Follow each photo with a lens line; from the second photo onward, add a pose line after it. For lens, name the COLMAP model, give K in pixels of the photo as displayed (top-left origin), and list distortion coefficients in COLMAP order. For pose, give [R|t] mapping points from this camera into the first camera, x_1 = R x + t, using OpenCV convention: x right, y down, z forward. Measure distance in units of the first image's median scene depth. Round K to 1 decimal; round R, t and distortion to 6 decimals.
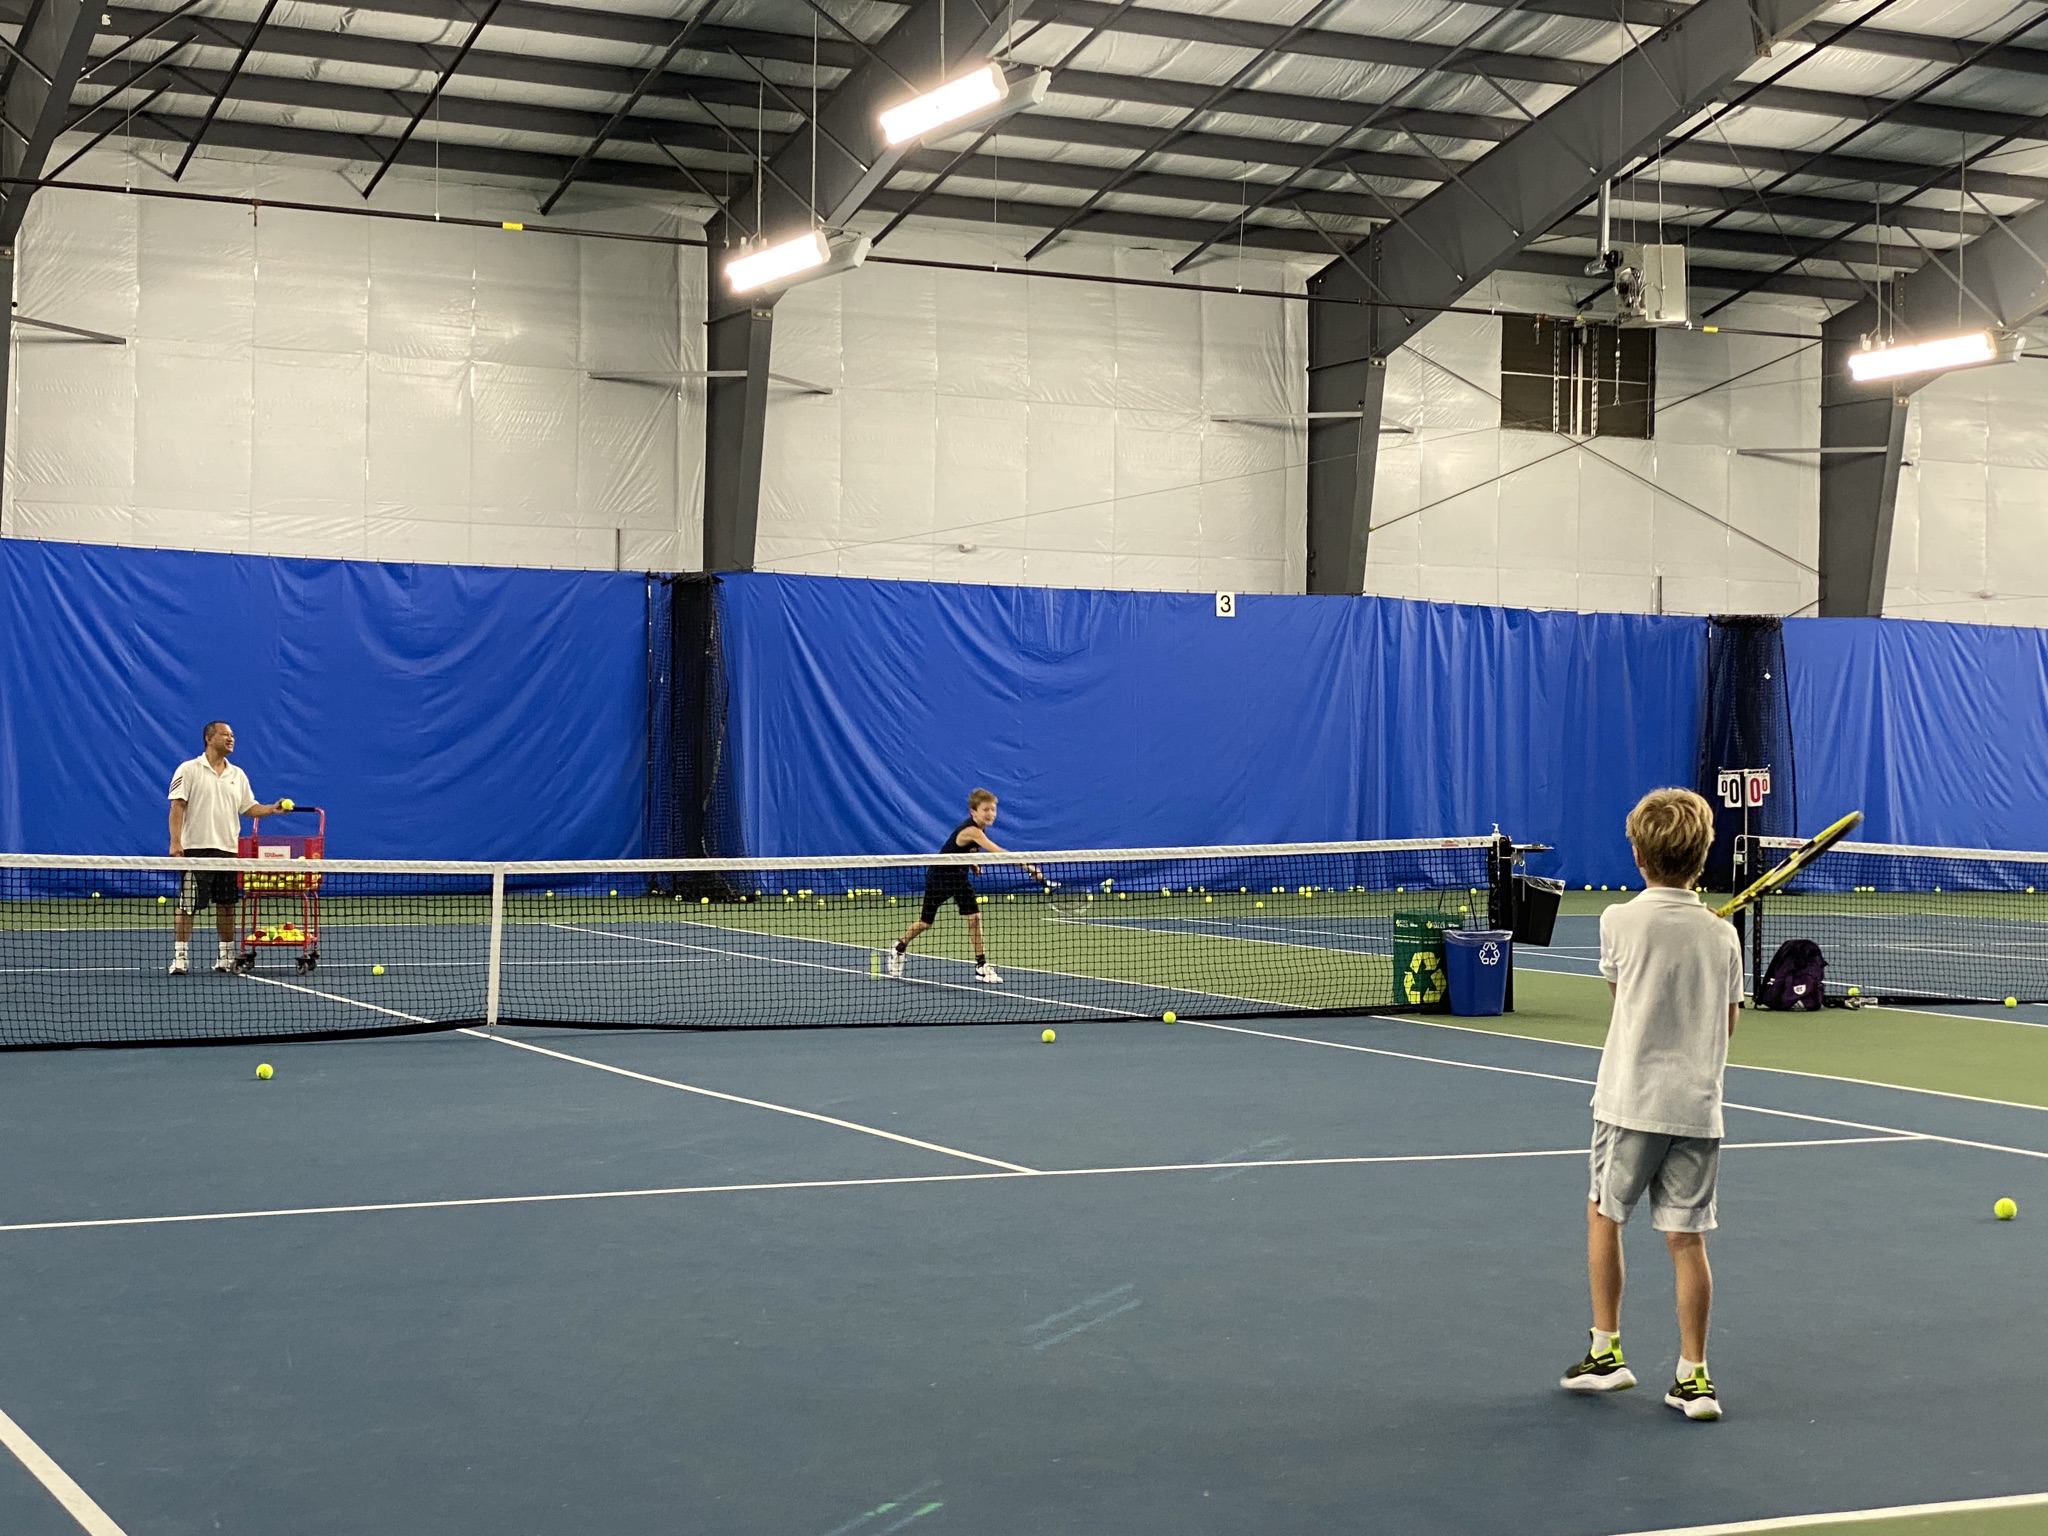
lens RADIAL K [[3411.2, 0, 993.7], [0, 3411.2, 712.3], [0, 0, 1]] dist [0.146543, 0.000000]
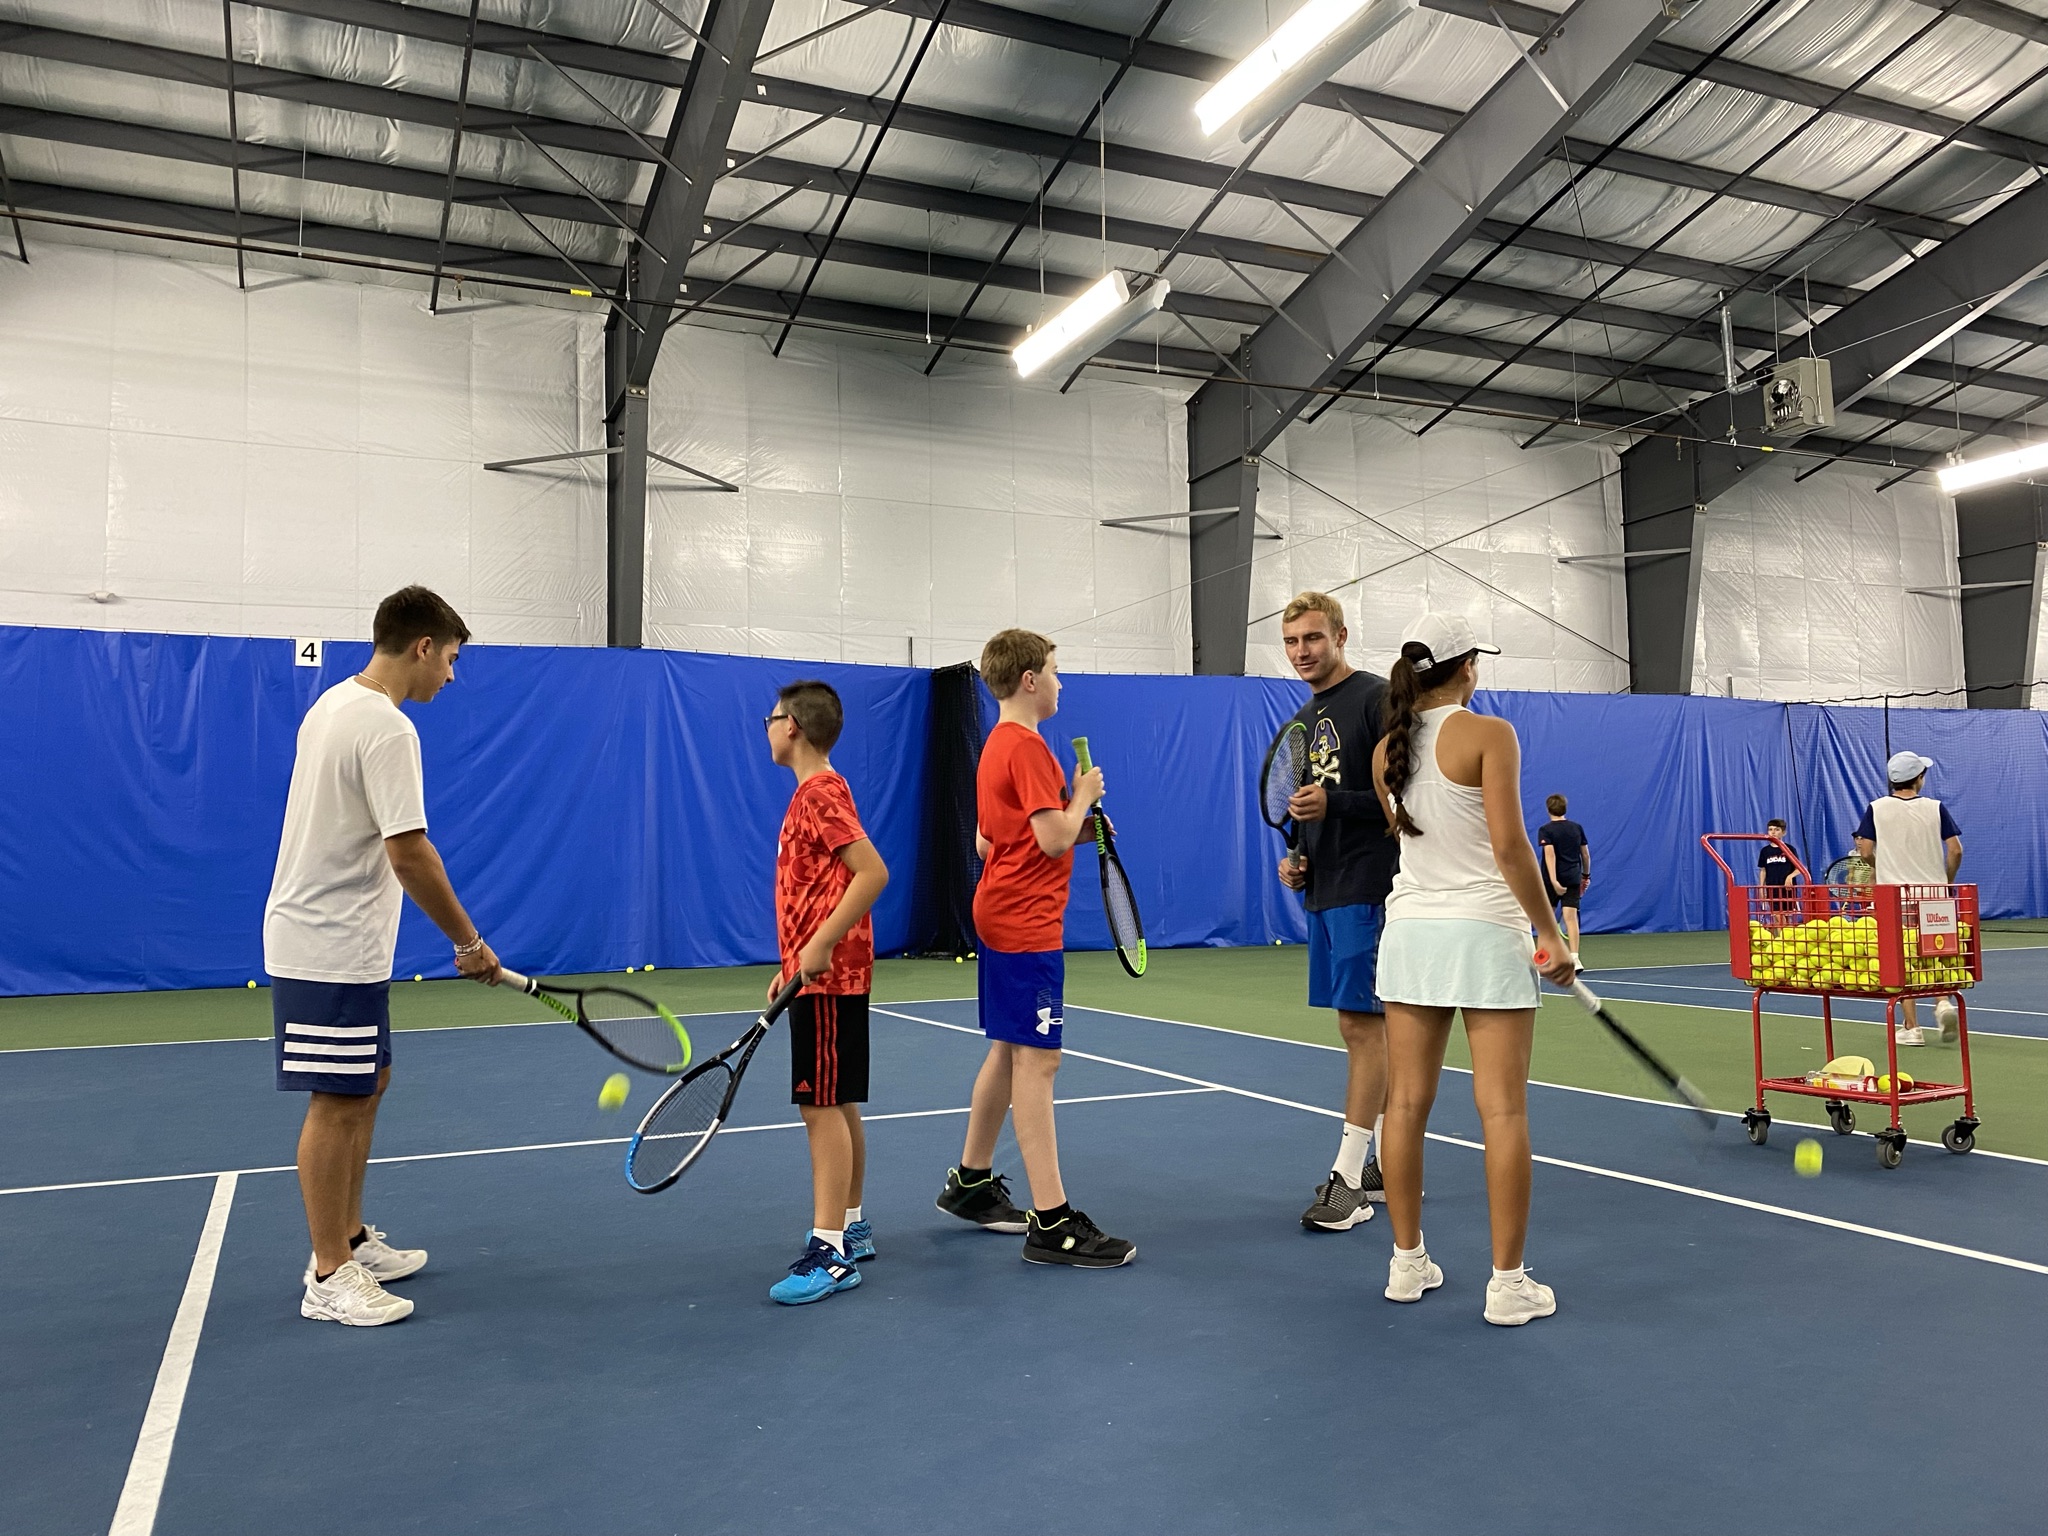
lens RADIAL K [[1561.3, 0, 994.1], [0, 1561.3, 731.5], [0, 0, 1]] dist [0.027371, -0.036549]
pose [[0.998653, -0.033413, -0.039686, 0.043185], [0.030586, 0.997091, -0.069813, 0.014469], [0.041904, 0.068506, 0.996770, 0.462156]]
